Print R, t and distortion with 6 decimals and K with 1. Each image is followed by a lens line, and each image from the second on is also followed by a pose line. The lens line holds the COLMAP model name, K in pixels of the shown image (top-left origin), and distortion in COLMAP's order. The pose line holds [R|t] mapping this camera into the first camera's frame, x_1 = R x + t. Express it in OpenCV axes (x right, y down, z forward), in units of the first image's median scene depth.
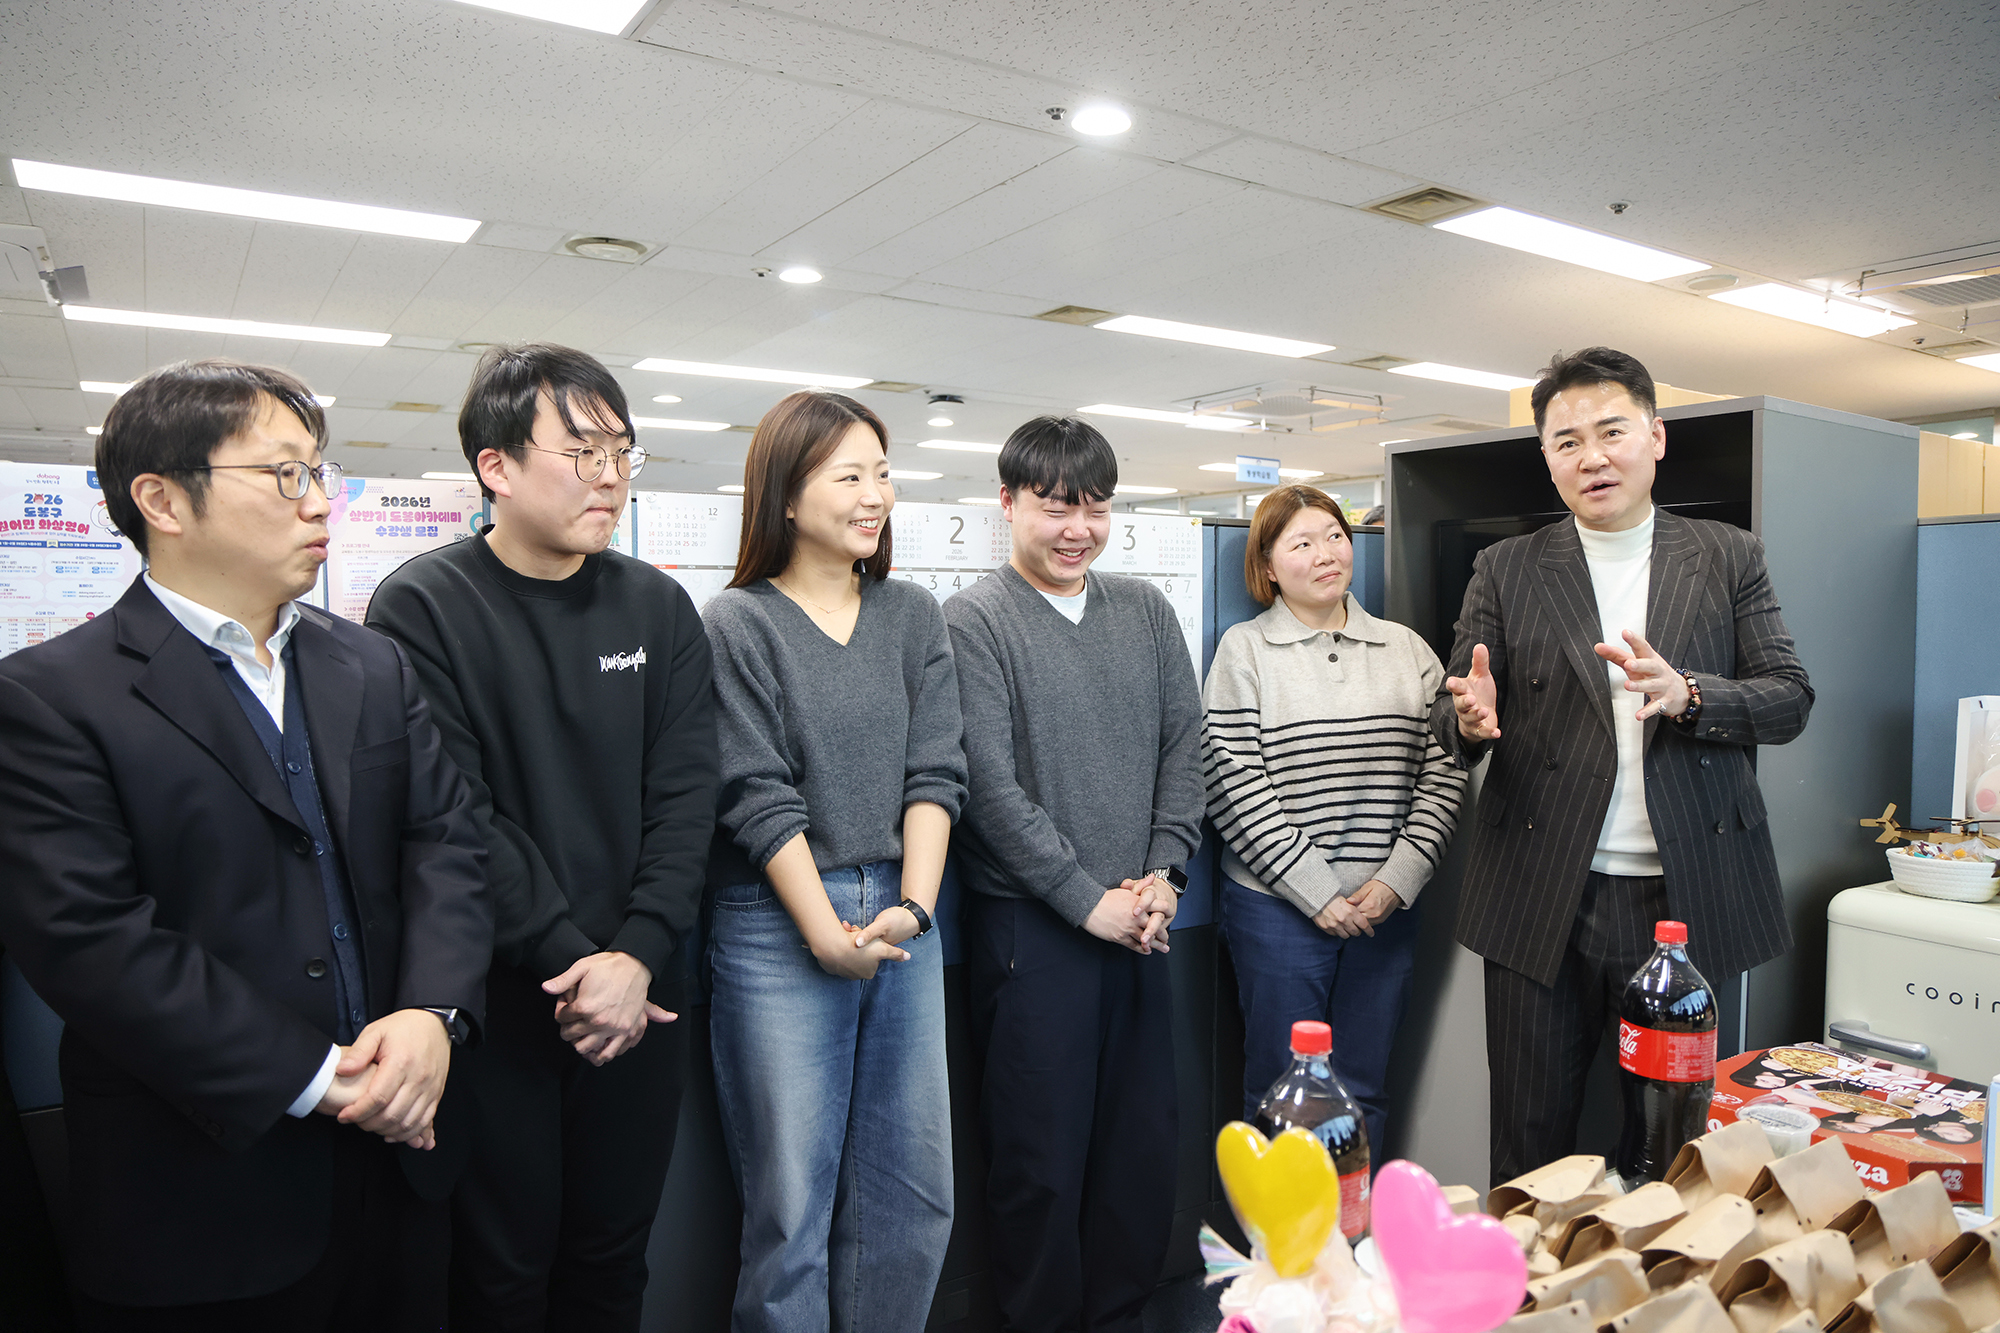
lens RADIAL K [[1349.2, 0, 1000.0], [0, 1349.2, 666.5], [0, 0, 1]] dist [-0.098689, 0.075690]
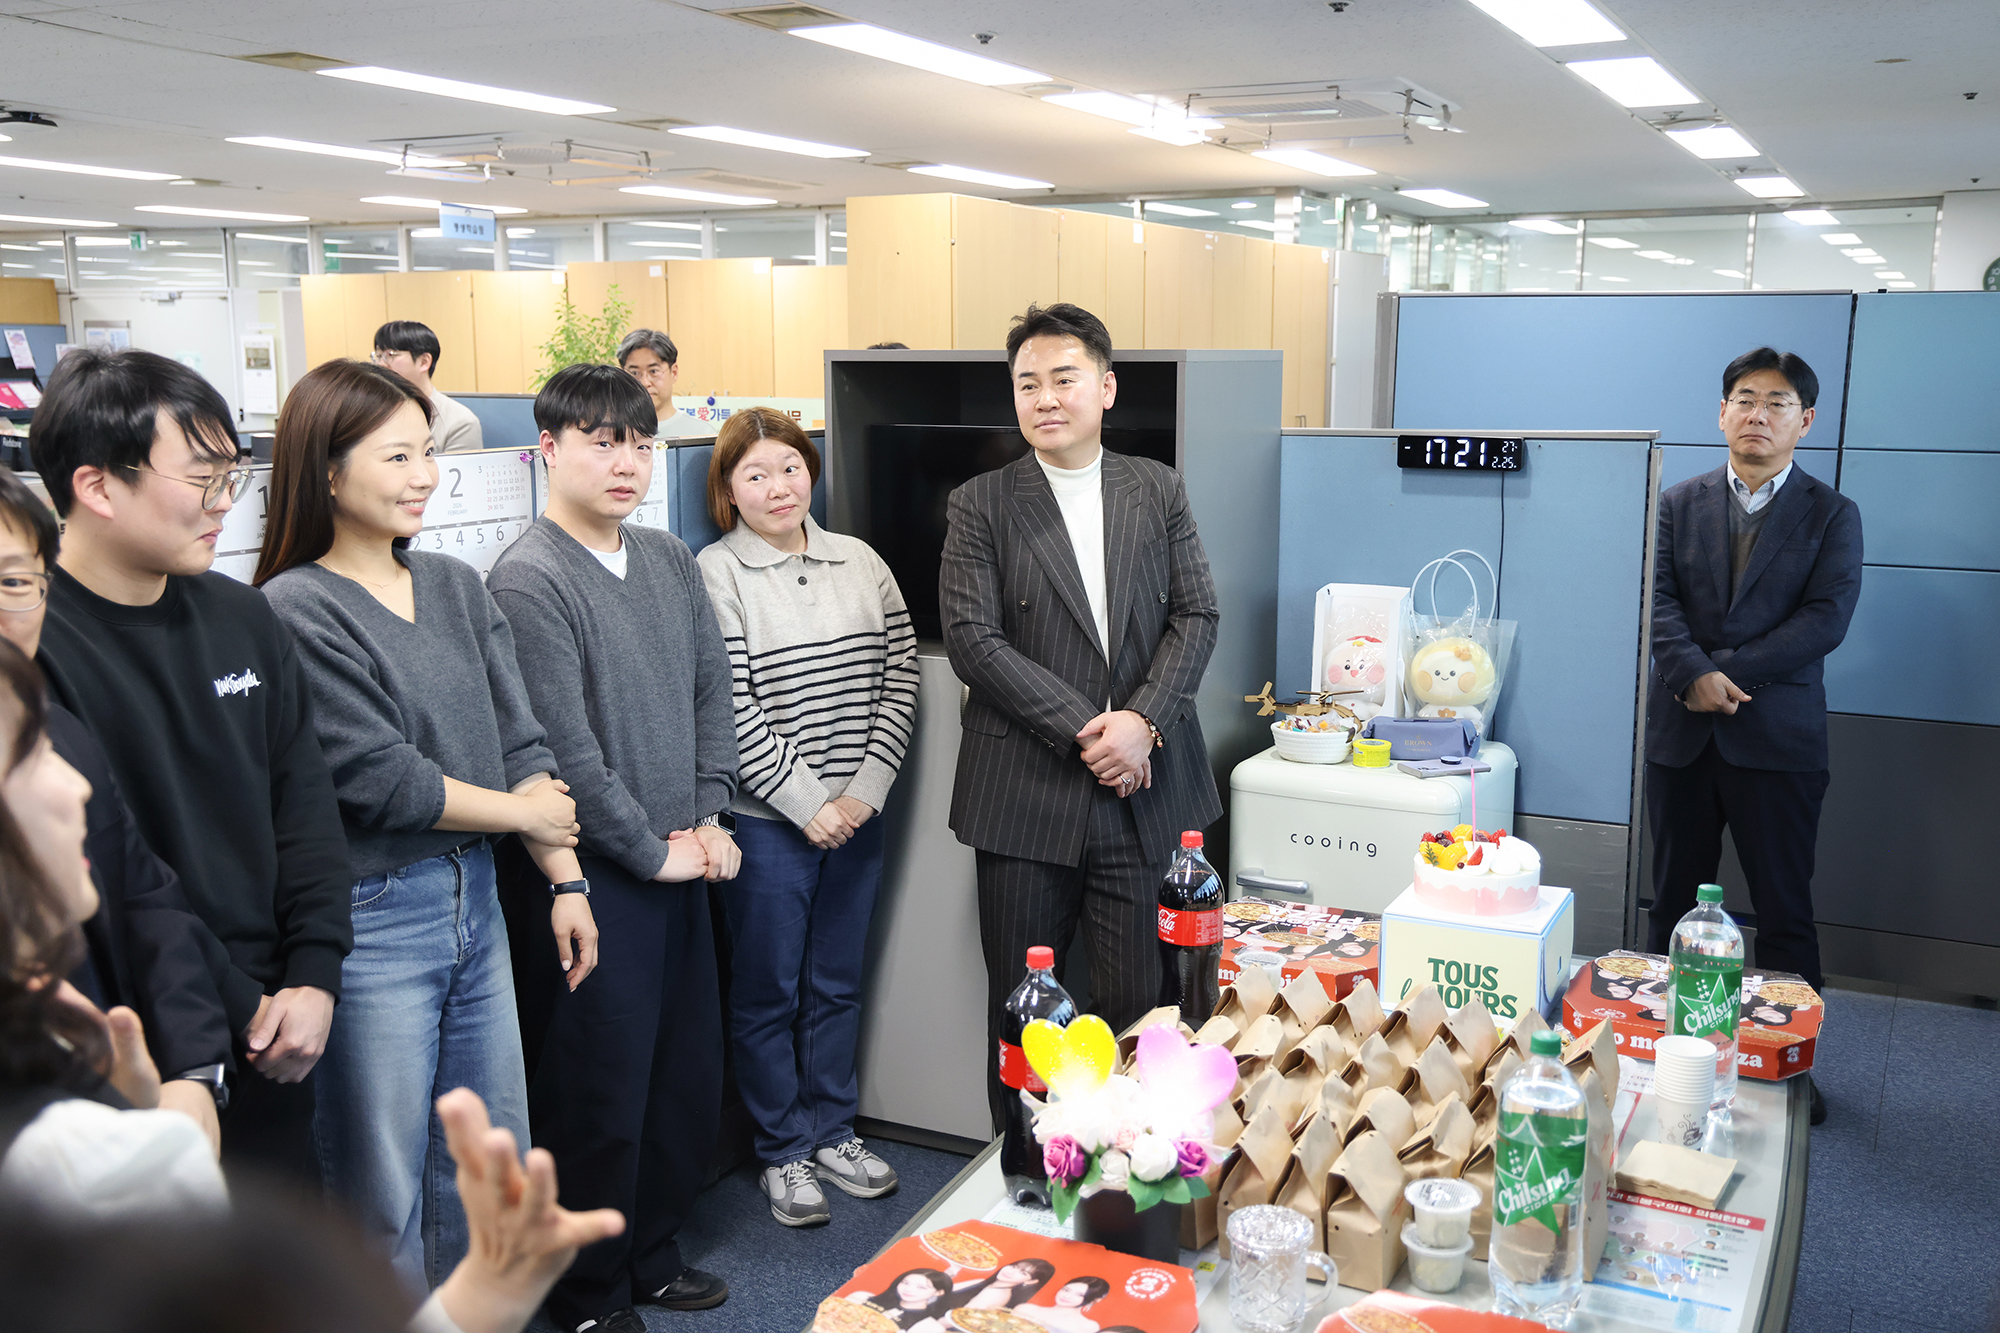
lens RADIAL K [[1783.1, 0, 1000.0], [0, 1783.1, 666.5], [0, 0, 1]] dist [0.006923, -0.000266]
pose [[0.871407, -0.084062, 0.483305, -0.364158], [0.022789, 0.991082, 0.131292, -0.149255], [-0.490032, -0.103394, 0.865551, -0.324064]]
